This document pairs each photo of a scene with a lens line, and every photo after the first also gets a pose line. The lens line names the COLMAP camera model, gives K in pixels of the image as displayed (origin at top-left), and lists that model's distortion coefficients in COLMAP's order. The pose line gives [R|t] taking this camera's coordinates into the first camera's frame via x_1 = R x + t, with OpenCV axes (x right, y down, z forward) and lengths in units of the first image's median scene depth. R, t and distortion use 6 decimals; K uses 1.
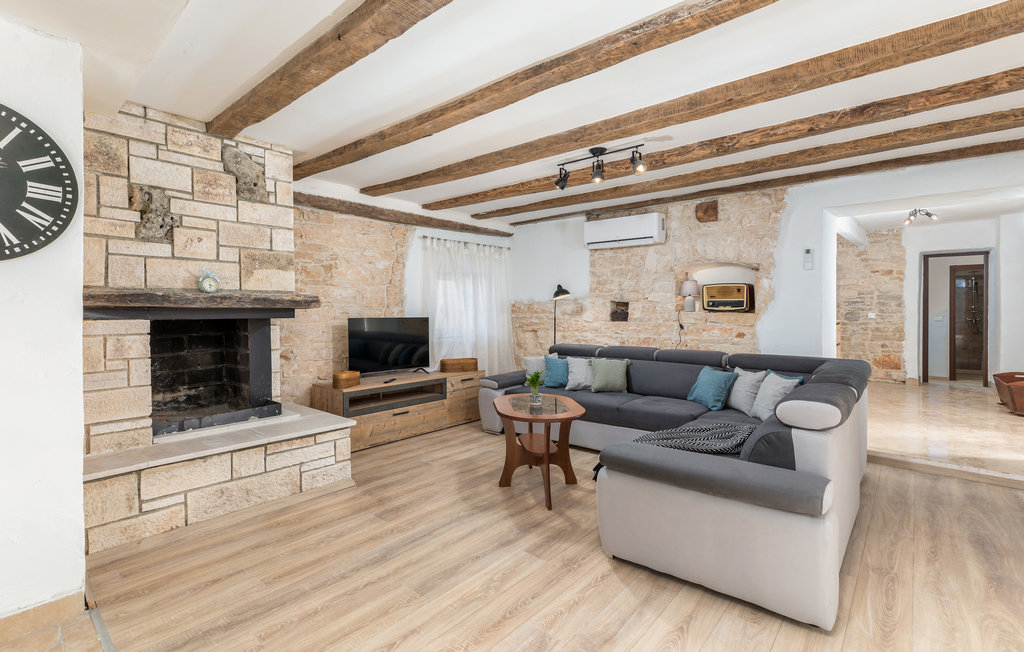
lens RADIAL K [[472.1, 0, 511.1], [0, 472.1, 316.2], [0, 0, 1]] dist [-0.002213, -0.000253]
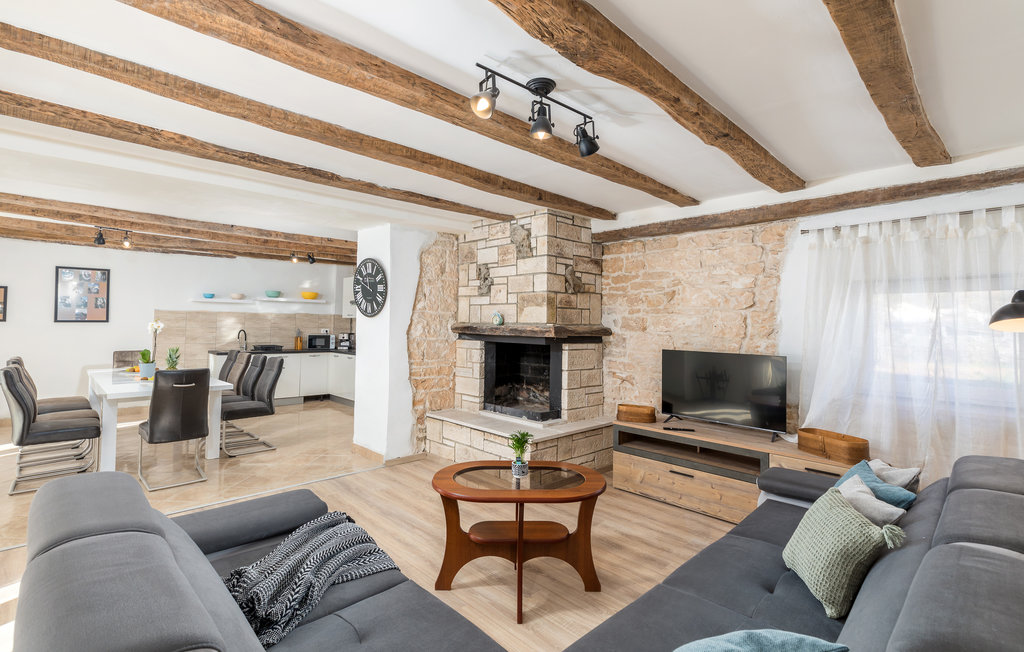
lens RADIAL K [[472.1, 0, 503.5], [0, 472.1, 313.1], [0, 0, 1]] dist [-0.002213, -0.000253]
pose [[-0.105767, -0.022324, -0.994140, 0.803952], [-0.026219, 0.999463, -0.019654, -0.053896], [0.994045, 0.023987, -0.106295, 1.067749]]
